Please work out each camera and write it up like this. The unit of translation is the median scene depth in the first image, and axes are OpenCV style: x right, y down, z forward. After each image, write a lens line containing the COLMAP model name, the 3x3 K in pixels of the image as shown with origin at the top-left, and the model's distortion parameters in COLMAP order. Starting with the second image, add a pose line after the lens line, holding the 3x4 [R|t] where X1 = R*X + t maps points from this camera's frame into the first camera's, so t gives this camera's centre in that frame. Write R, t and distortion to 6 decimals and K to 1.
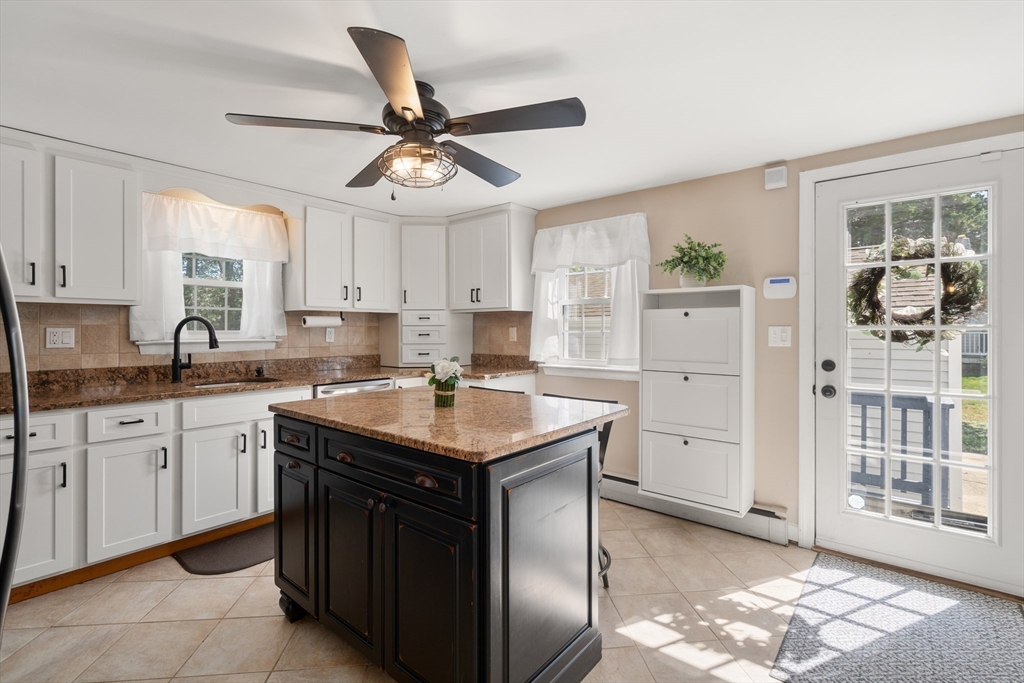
lens RADIAL K [[466.1, 0, 509.6], [0, 466.1, 333.6], [0, 0, 1]] dist [-0.006946, 0.003125]
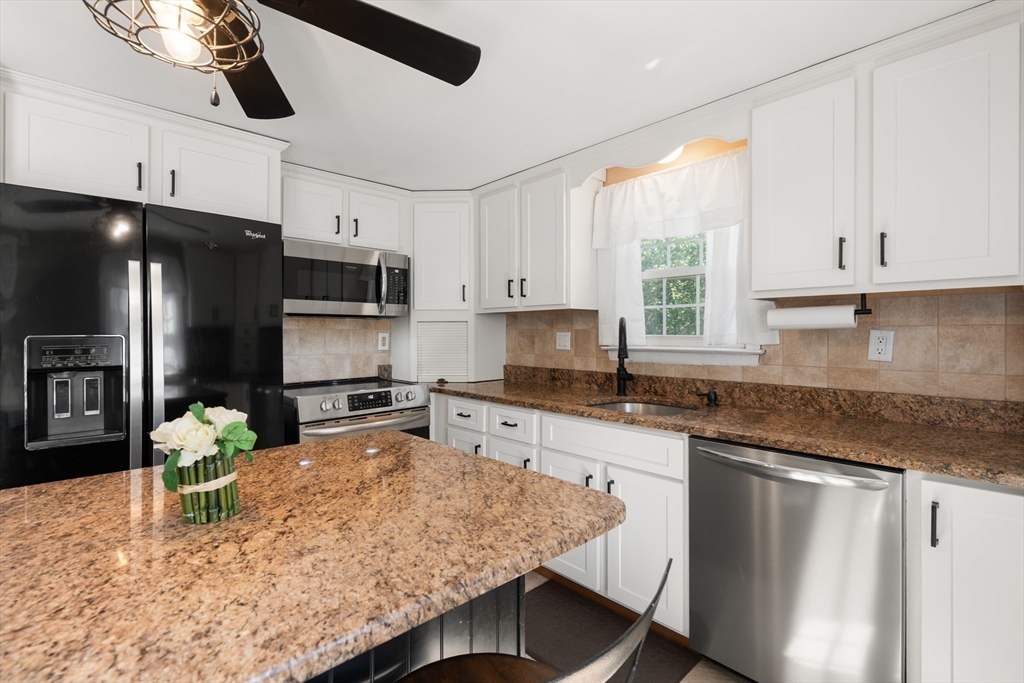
lens RADIAL K [[466.1, 0, 511.7], [0, 466.1, 336.5], [0, 0, 1]] dist [-0.006946, 0.003125]
pose [[-0.116773, 0.007457, -0.993131, 0.177420], [-0.008680, 0.999926, 0.008529, -0.009906], [0.993121, 0.009616, -0.116700, 0.971577]]
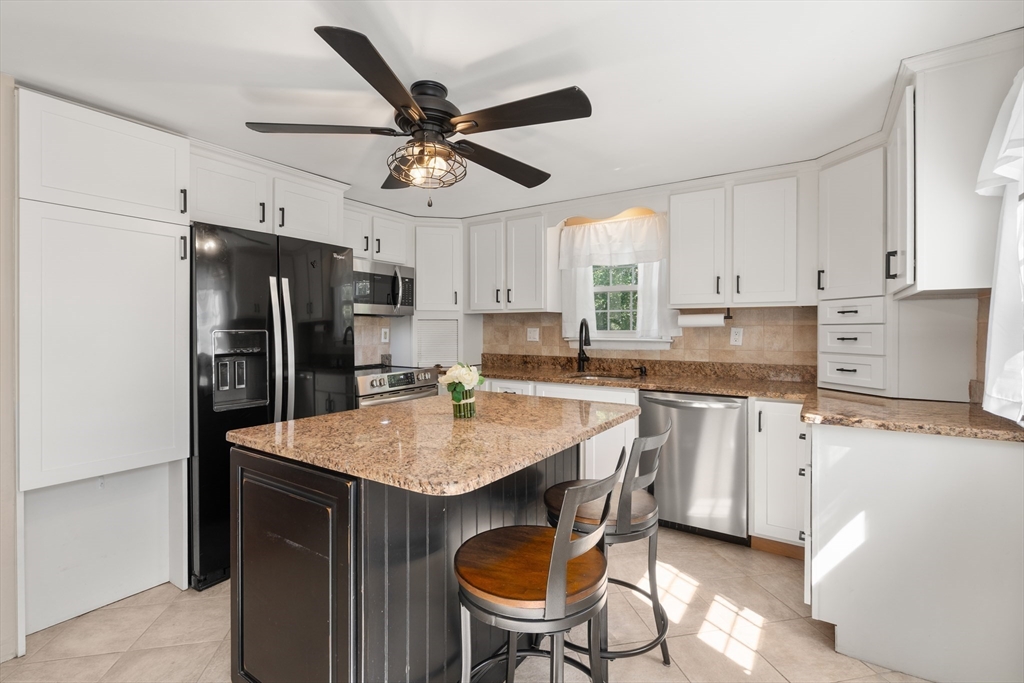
lens RADIAL K [[466.1, 0, 511.2], [0, 466.1, 333.5], [0, 0, 1]] dist [-0.006946, 0.003125]
pose [[0.112298, 0.011379, -0.993609, 0.552664], [-0.010346, 0.999894, 0.010281, -0.009315], [0.993621, 0.009125, 0.112404, 0.725529]]
